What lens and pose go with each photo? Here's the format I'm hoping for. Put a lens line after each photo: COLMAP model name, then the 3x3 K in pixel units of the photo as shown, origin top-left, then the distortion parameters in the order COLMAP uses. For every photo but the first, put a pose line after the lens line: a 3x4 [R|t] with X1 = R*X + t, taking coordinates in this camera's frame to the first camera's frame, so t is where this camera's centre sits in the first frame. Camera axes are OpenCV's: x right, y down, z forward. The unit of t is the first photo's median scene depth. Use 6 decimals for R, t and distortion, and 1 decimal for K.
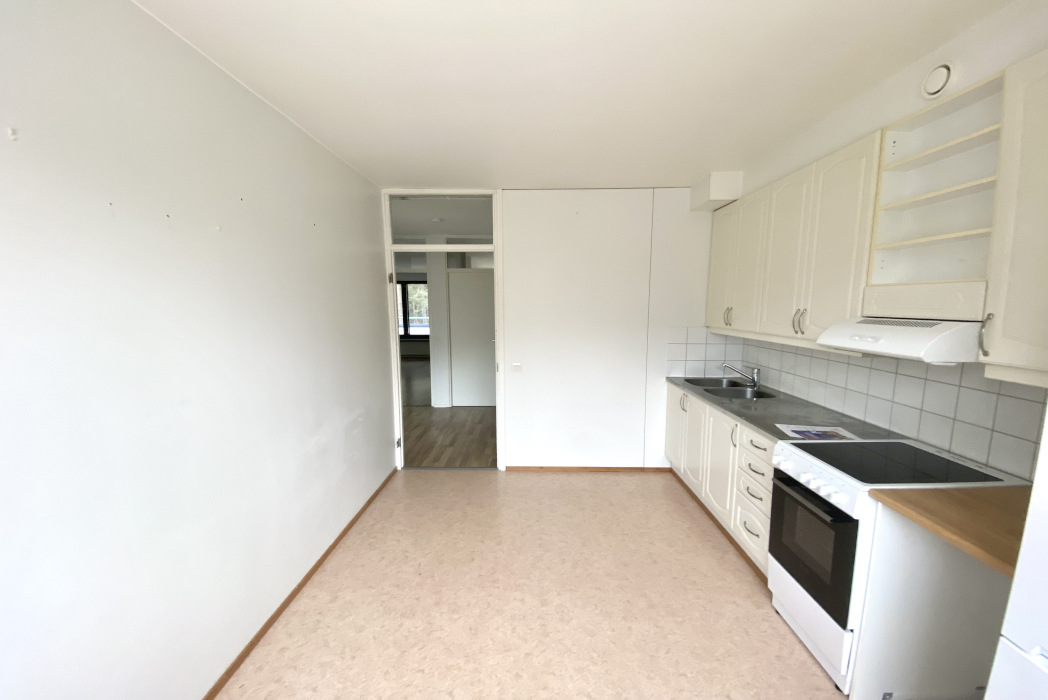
lens RADIAL K [[431.6, 0, 521.9], [0, 431.6, 352.3], [0, 0, 1]] dist [0.001558, -0.011772]
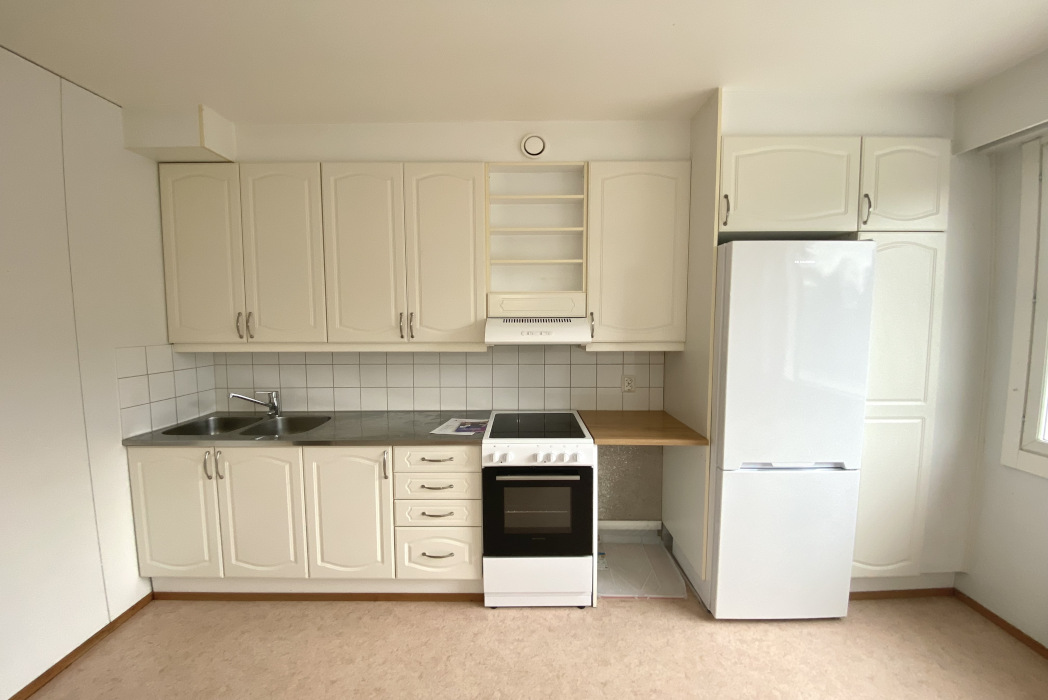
lens RADIAL K [[424.8, 0, 521.9], [0, 424.8, 354.1], [0, 0, 1]] dist [0.018321, -0.022837]
pose [[-0.018148, -0.079273, 0.996688, -0.326150], [0.115957, 0.989958, 0.080849, -0.055711], [-0.993088, 0.117040, -0.008774, 0.781916]]
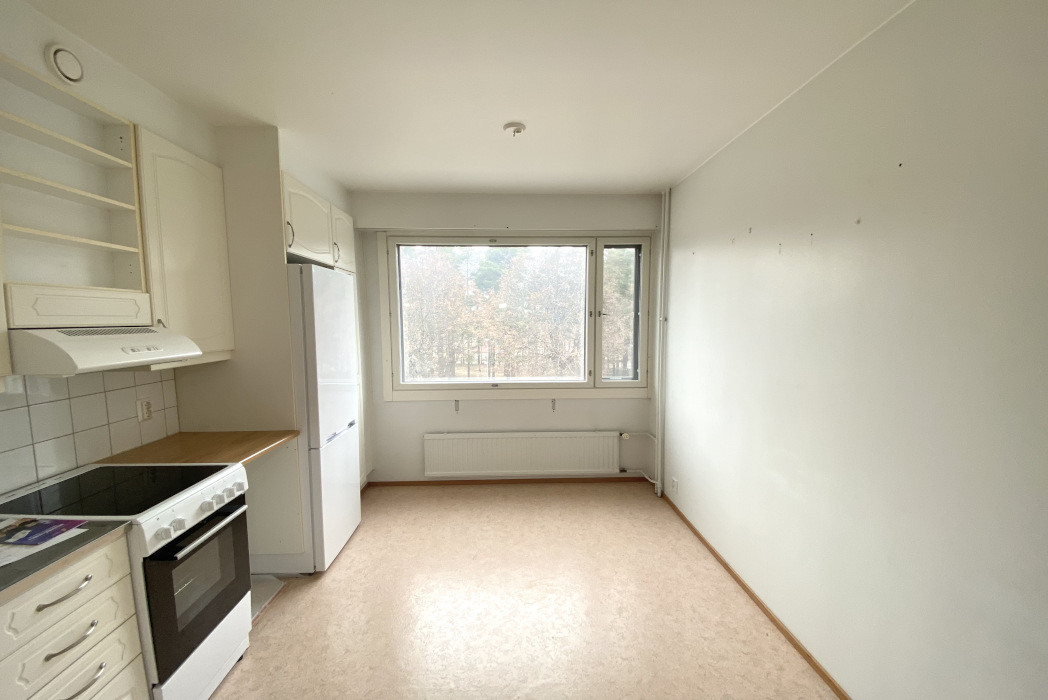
lens RADIAL K [[423.6, 0, 524.0], [0, 423.6, 350.0], [0, 0, 1]] dist [-0.029607, -0.000466]
pose [[-0.997799, 0.015578, -0.064459, 0.048892], [0.003606, 0.983324, 0.181827, -0.133429], [0.066216, 0.181194, -0.981216, 1.389998]]
